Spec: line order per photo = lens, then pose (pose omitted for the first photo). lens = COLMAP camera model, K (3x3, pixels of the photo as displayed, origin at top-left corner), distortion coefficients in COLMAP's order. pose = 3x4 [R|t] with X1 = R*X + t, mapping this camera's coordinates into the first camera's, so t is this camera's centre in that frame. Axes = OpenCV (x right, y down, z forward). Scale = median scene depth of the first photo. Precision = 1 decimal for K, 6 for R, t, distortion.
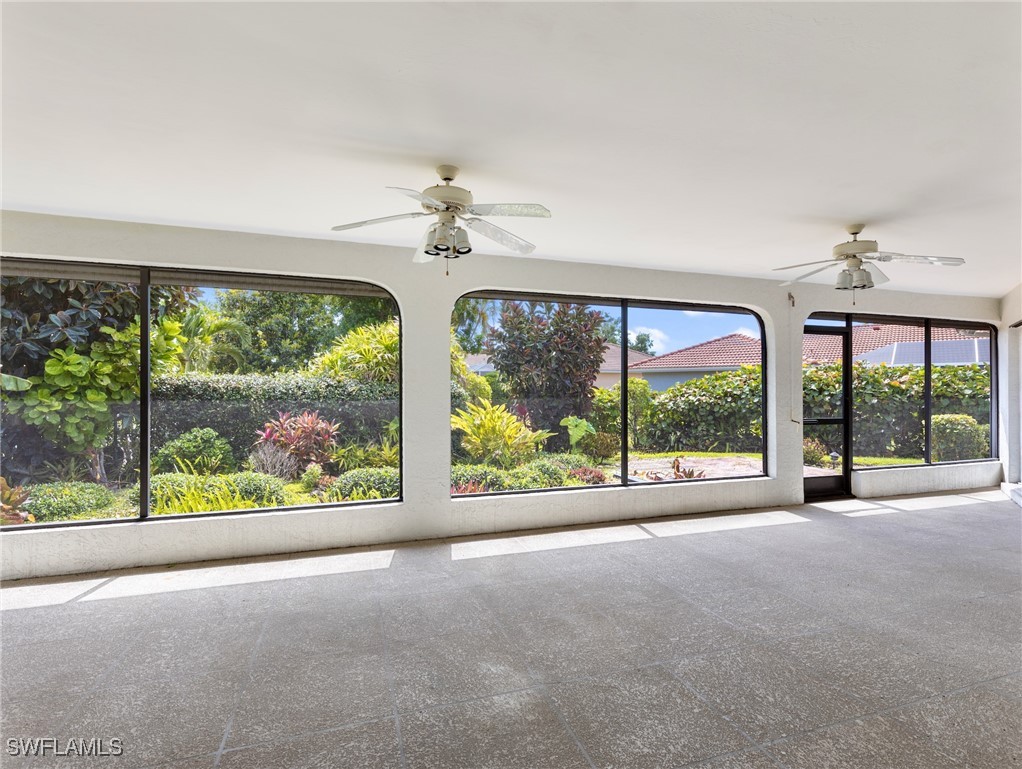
lens RADIAL K [[518.0, 0, 513.0], [0, 518.0, 386.6], [0, 0, 1]] dist [0.011653, -0.003994]
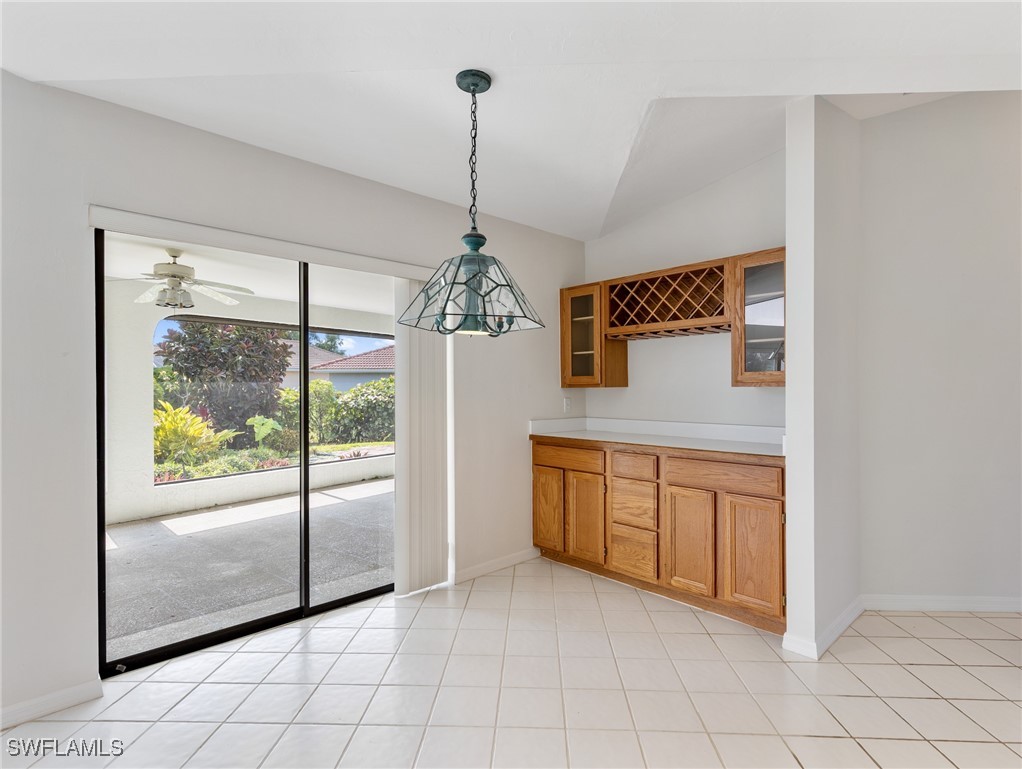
lens RADIAL K [[518.0, 0, 515.7], [0, 518.0, 387.1], [0, 0, 1]] dist [0.011653, -0.003994]
pose [[0.834958, -0.001247, 0.550312, -0.042790], [-0.001982, 0.999984, 0.005274, -0.011932], [-0.550310, -0.005495, 0.834943, -0.252248]]
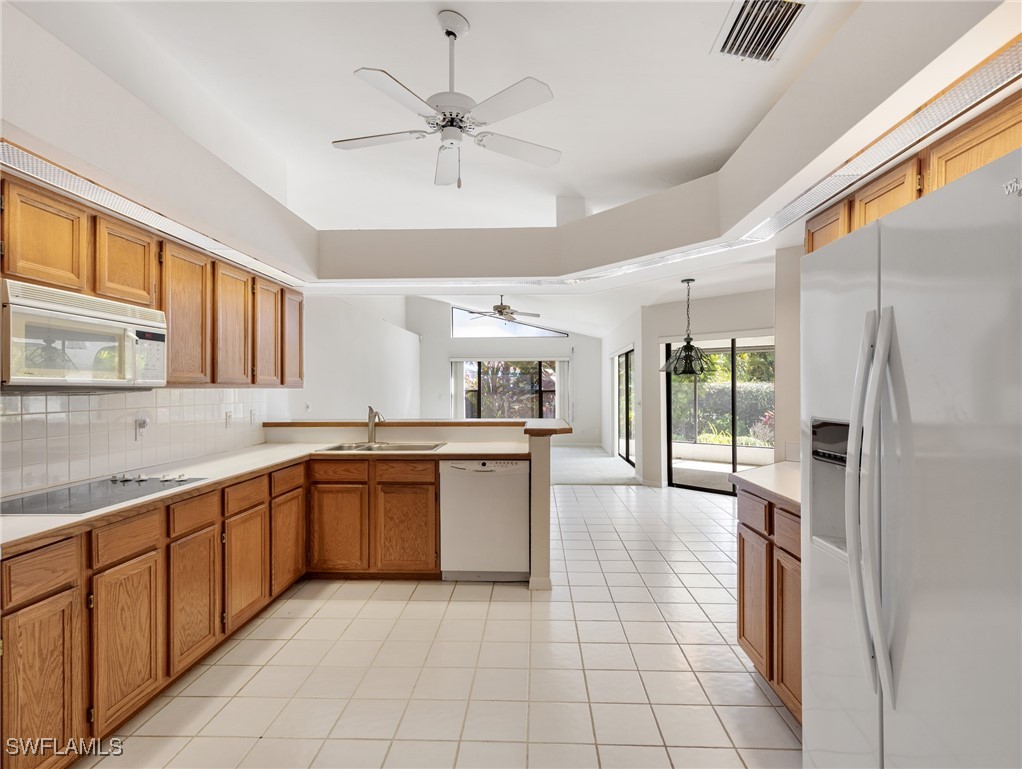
lens RADIAL K [[518.0, 0, 516.3], [0, 518.0, 387.0], [0, 0, 1]] dist [0.011653, -0.003994]
pose [[0.550210, -0.003118, -0.835021, 0.451350], [0.009121, 0.999956, 0.002276, -0.021822], [0.834977, -0.008868, 0.550214, -0.550363]]
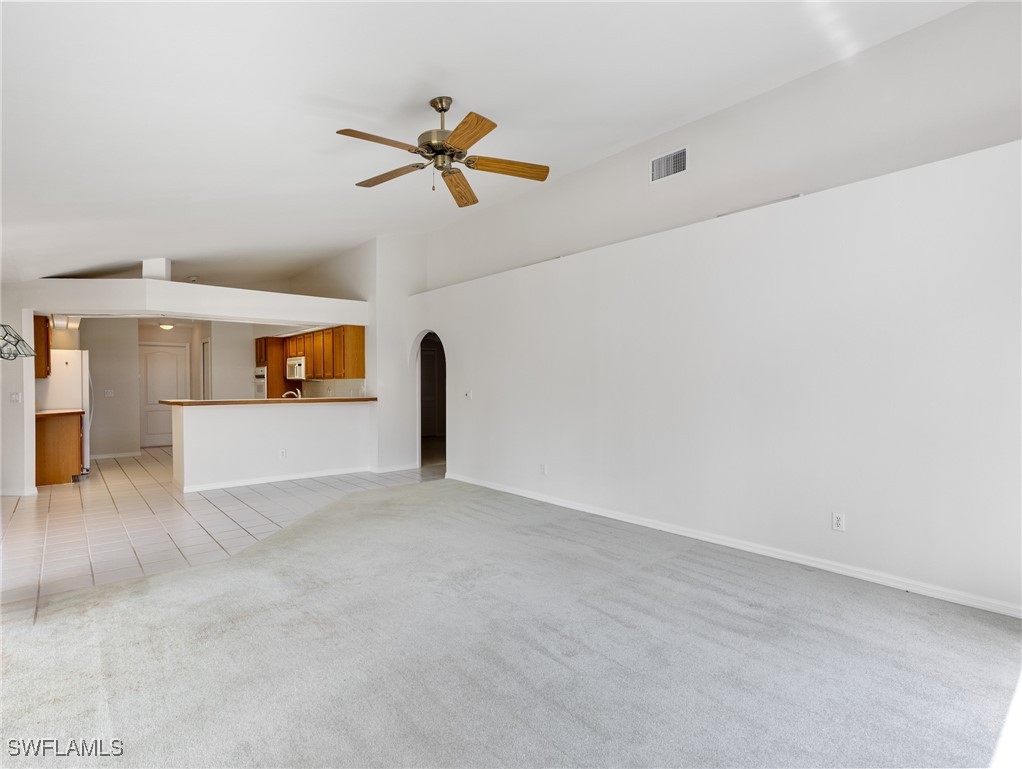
lens RADIAL K [[518.0, 0, 516.4], [0, 518.0, 388.5], [0, 0, 1]] dist [0.011653, -0.003994]
pose [[-0.972033, 0.001755, 0.234838, -0.498615], [0.002580, 0.999992, 0.003204, -0.007419], [-0.234830, 0.003721, -0.972029, 0.281342]]
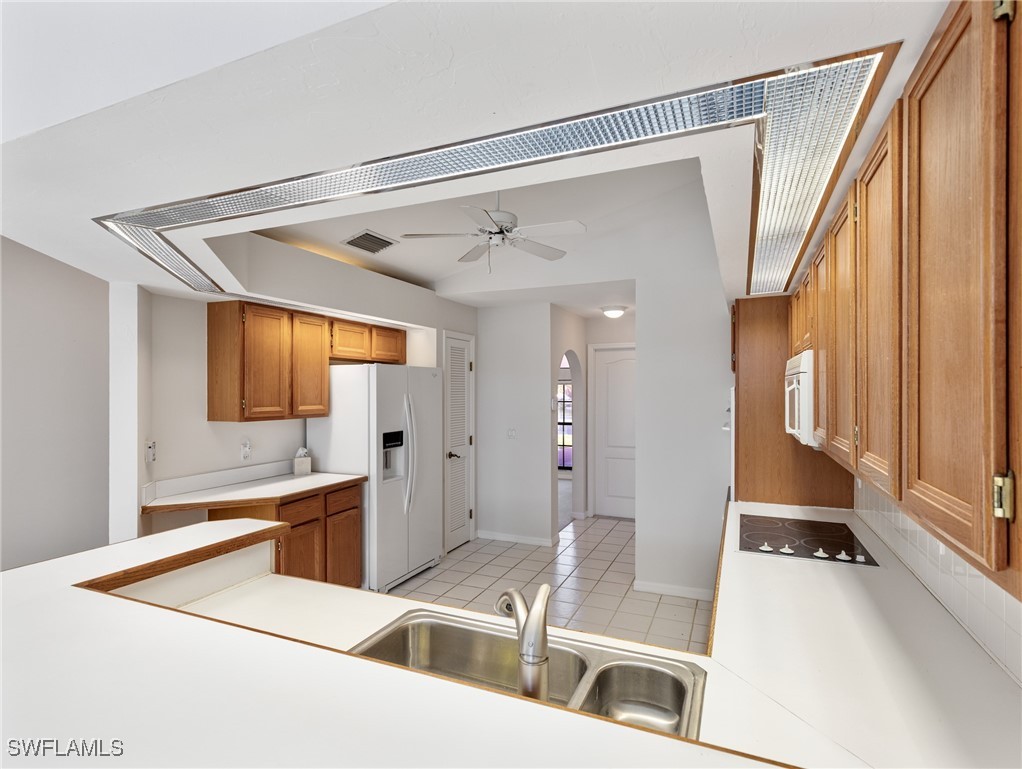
lens RADIAL K [[518.0, 0, 512.3], [0, 518.0, 387.4], [0, 0, 1]] dist [0.011653, -0.003994]
pose [[-0.203945, 0.003250, 0.978977, -0.090042], [-0.008031, 0.999955, -0.004993, -0.045866], [-0.978949, -0.008880, -0.203910, -0.379497]]
